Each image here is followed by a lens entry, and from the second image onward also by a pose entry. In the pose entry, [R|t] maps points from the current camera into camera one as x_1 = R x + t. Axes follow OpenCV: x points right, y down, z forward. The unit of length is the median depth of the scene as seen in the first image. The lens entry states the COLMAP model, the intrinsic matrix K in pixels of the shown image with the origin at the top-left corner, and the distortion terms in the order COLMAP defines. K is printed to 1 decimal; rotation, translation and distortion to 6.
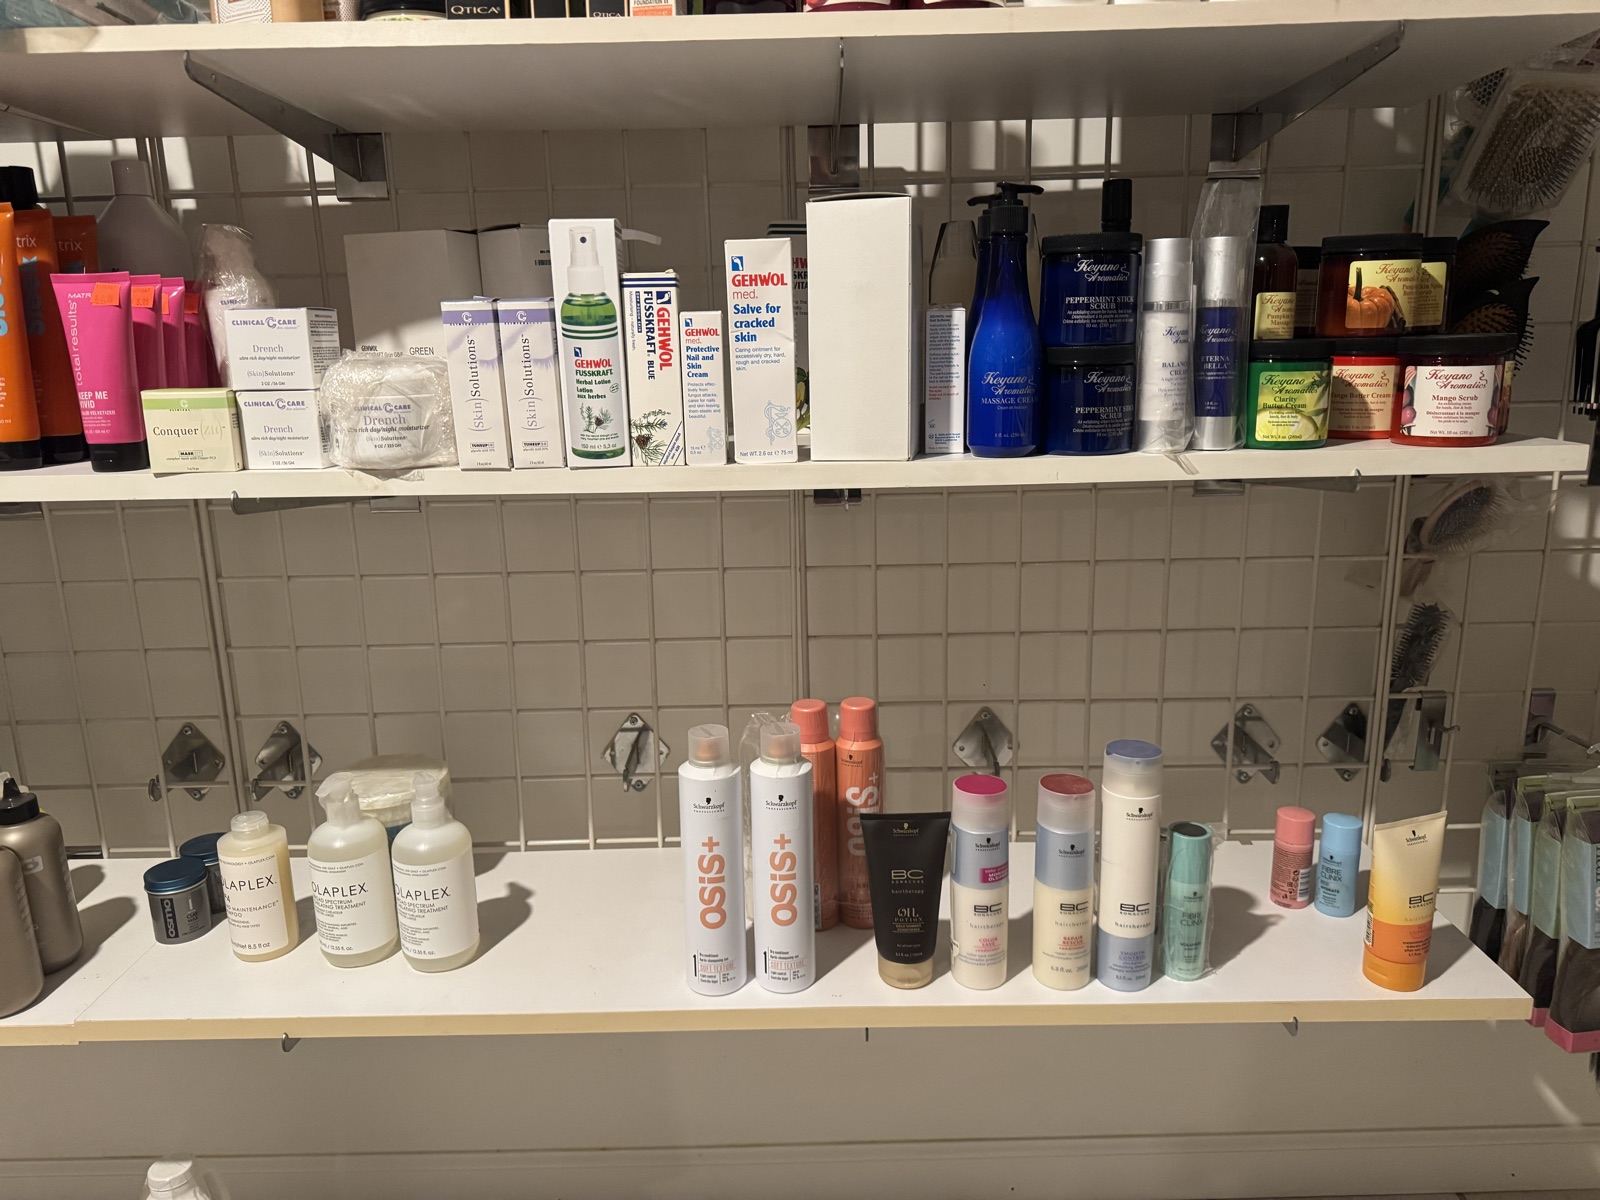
lens RADIAL K [[1133.5, 0, 801.4], [0, 1133.5, 601.4], [0, 0, 1]] dist [0.023319, -0.036566]
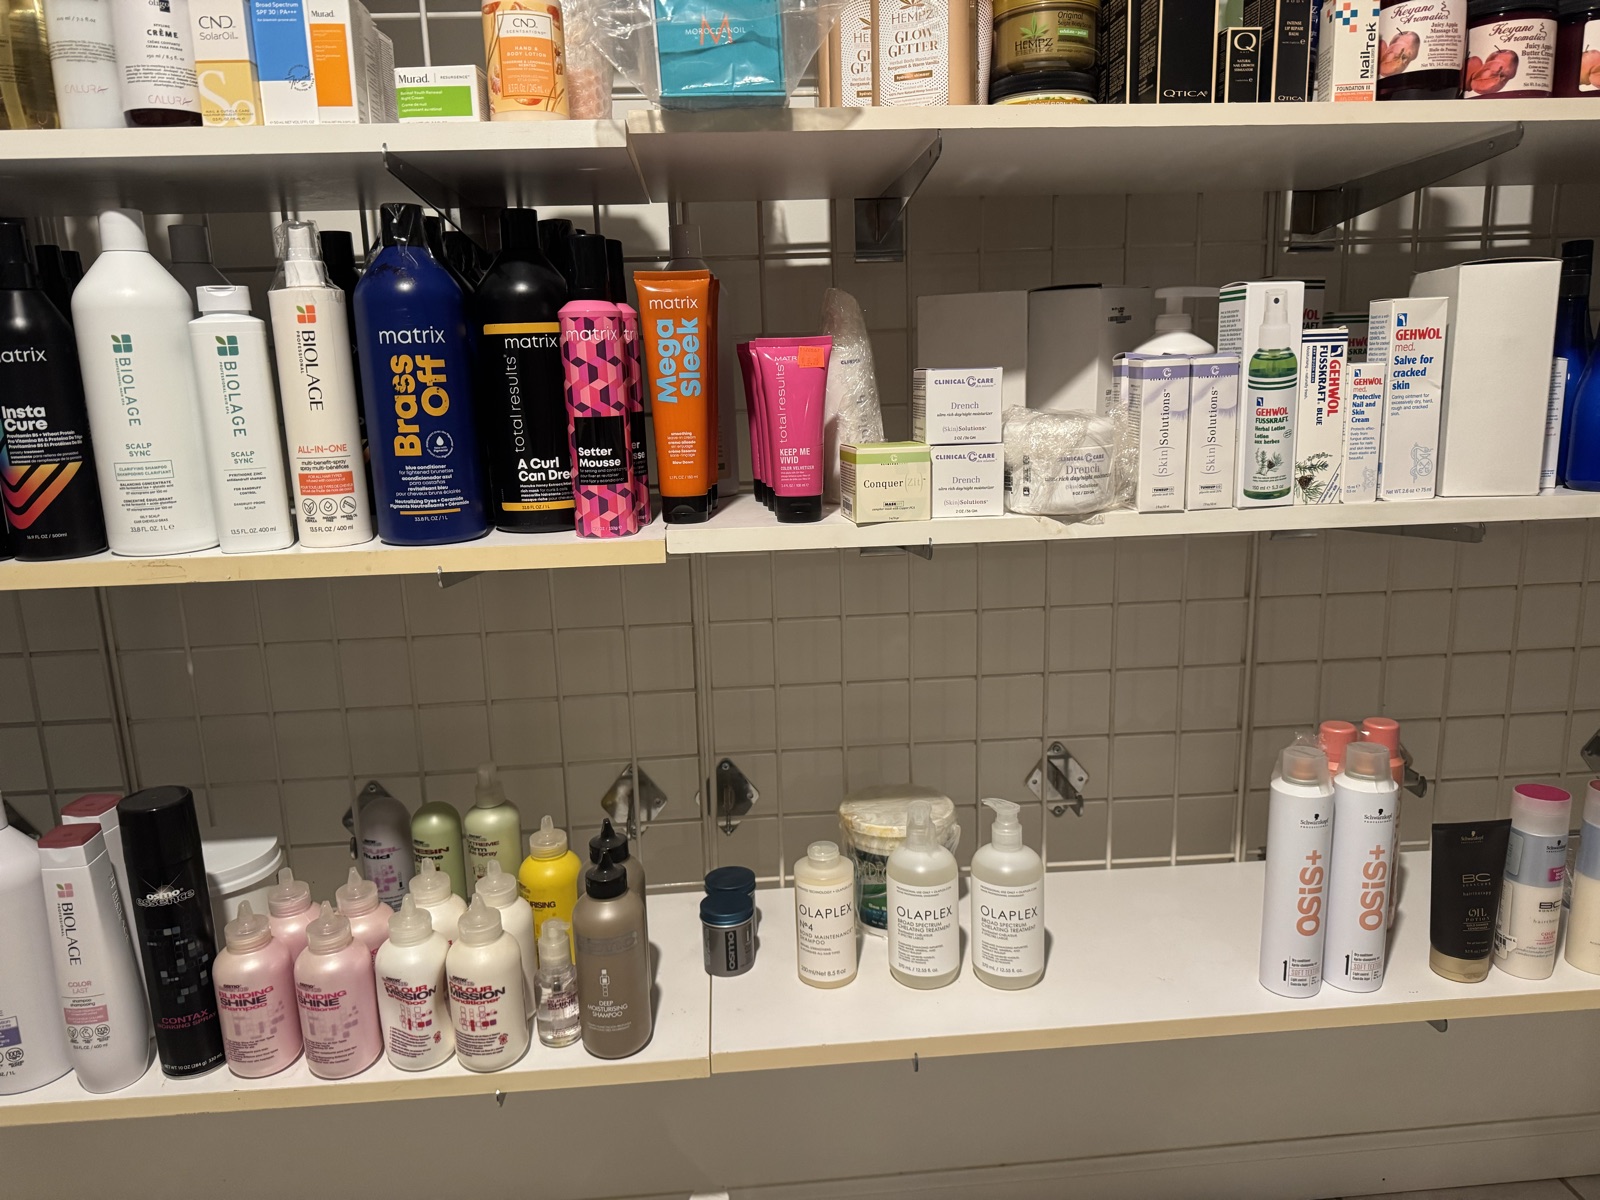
lens RADIAL K [[1133.5, 0, 789.3], [0, 1133.5, 610.2], [0, 0, 1]] dist [0.023319, -0.036566]
pose [[0.998360, -0.028297, 0.049775, -0.694190], [0.029669, 0.999194, -0.027035, -0.003553], [-0.048970, 0.028467, 0.998394, -0.061825]]
